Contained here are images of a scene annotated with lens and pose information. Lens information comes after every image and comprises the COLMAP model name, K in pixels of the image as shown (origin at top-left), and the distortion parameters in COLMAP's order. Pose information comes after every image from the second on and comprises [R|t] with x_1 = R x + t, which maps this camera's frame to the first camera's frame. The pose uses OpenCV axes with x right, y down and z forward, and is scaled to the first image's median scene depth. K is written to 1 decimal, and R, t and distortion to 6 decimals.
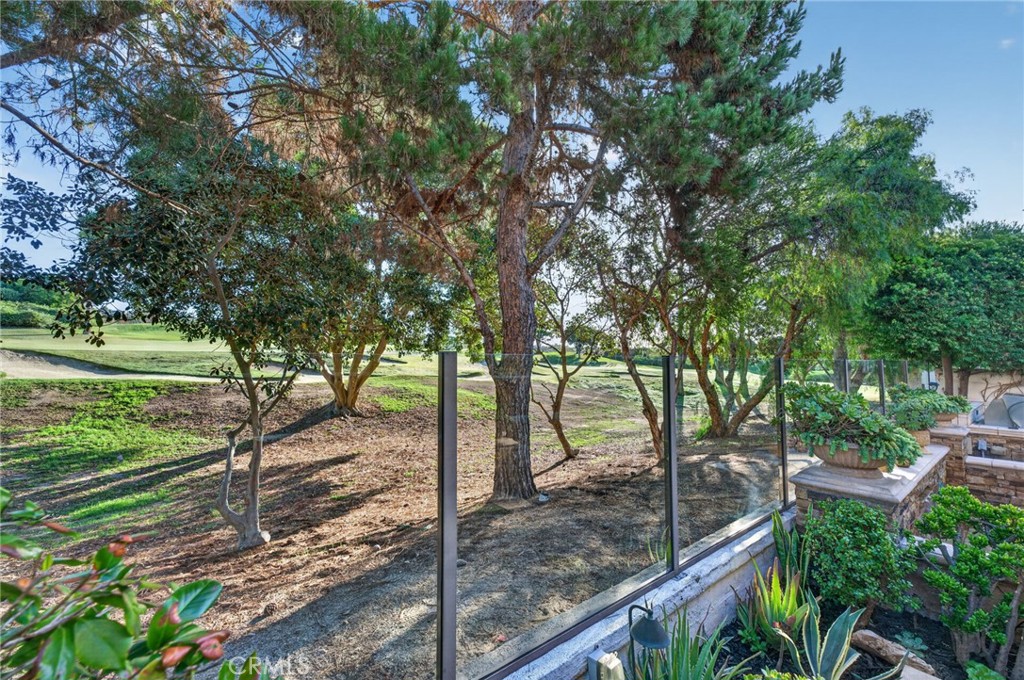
lens RADIAL K [[406.1, 0, 513.4], [0, 406.1, 340.6], [0, 0, 1]] dist [0.002313, -0.000406]
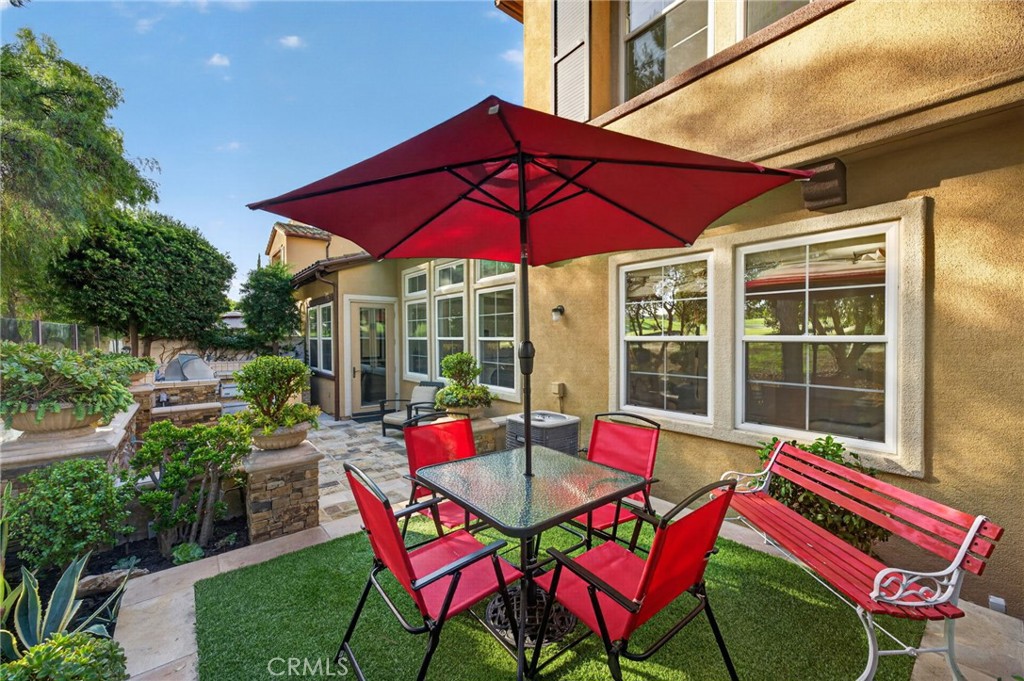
lens RADIAL K [[406.1, 0, 514.4], [0, 406.1, 342.5], [0, 0, 1]] dist [0.002313, -0.000406]
pose [[-0.016466, -0.017675, 0.999708, -0.054436], [-0.048078, 0.998701, 0.016865, 0.019816], [-0.998708, -0.047787, -0.017294, -0.008151]]
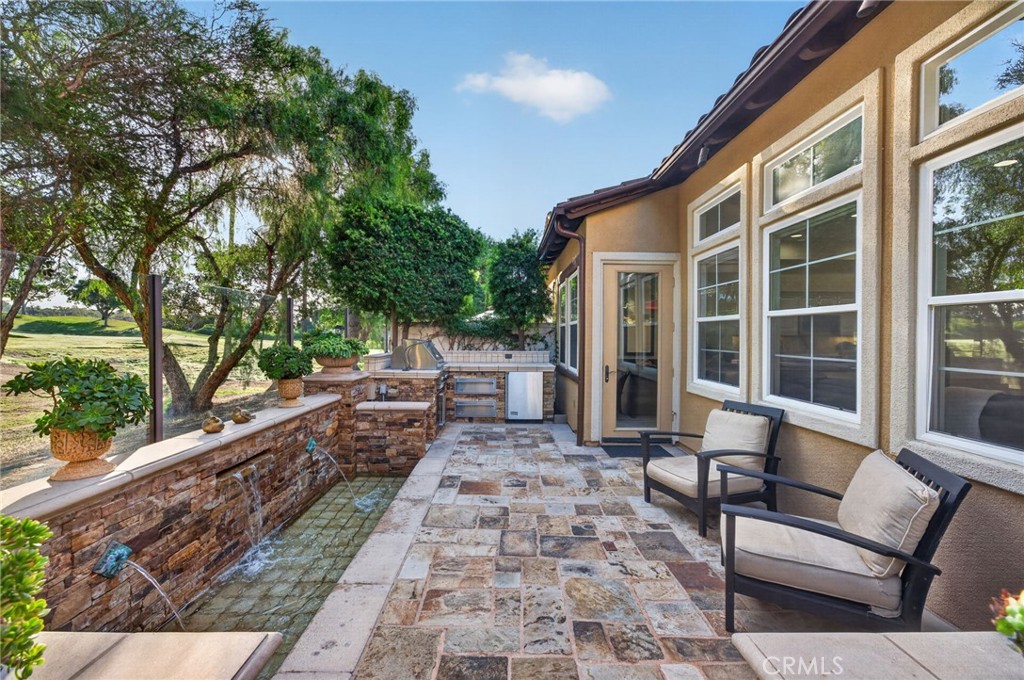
lens RADIAL K [[406.1, 0, 506.4], [0, 406.1, 342.0], [0, 0, 1]] dist [0.002313, -0.000406]
pose [[0.613812, -0.010509, 0.789383, 0.453258], [-0.045889, 0.997746, 0.048966, 0.064701], [-0.788118, -0.066280, 0.611946, 0.128645]]
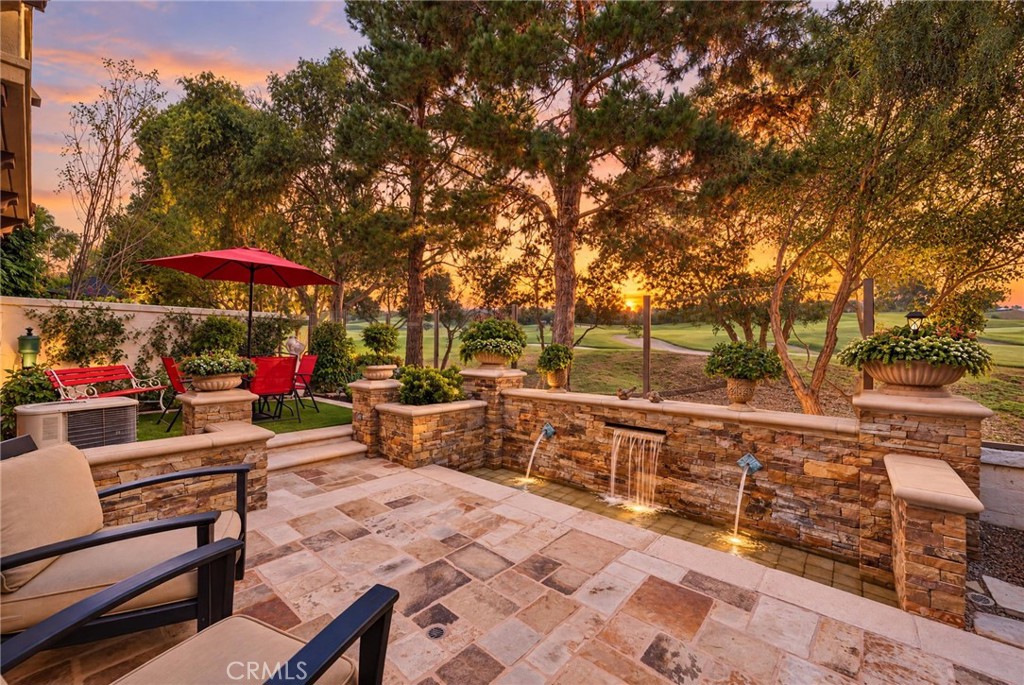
lens RADIAL K [[406.1, 0, 508.6], [0, 406.1, 342.5], [0, 0, 1]] dist [0.002313, -0.000406]
pose [[0.193083, -0.007500, -0.981154, 1.174242], [0.041845, 0.999124, 0.000597, 0.100020], [0.980290, -0.041172, 0.193228, 0.332699]]
